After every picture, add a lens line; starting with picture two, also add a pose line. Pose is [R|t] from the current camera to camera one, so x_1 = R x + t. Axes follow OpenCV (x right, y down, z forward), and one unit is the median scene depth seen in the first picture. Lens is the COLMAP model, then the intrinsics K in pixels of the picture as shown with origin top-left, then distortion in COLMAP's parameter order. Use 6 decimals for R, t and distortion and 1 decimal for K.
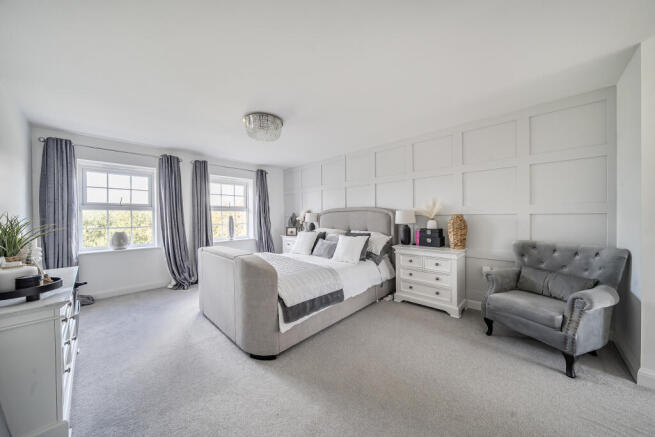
lens RADIAL K [[223.0, 0, 327.6], [0, 223.0, 218.0], [0, 0, 1]] dist [0.001055, -0.000004]
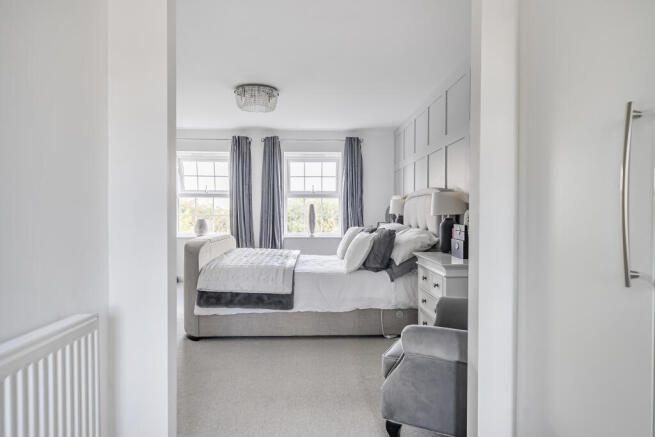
lens RADIAL K [[421.4, 0, 327.6], [0, 421.4, 216.0], [0, 0, 1]] dist [0.003515, -0.000234]
pose [[0.716909, 0.021115, -0.696847, 0.735135], [-0.019479, 0.999758, 0.010253, 0.018253], [0.696895, 0.006224, 0.717146, 0.024740]]
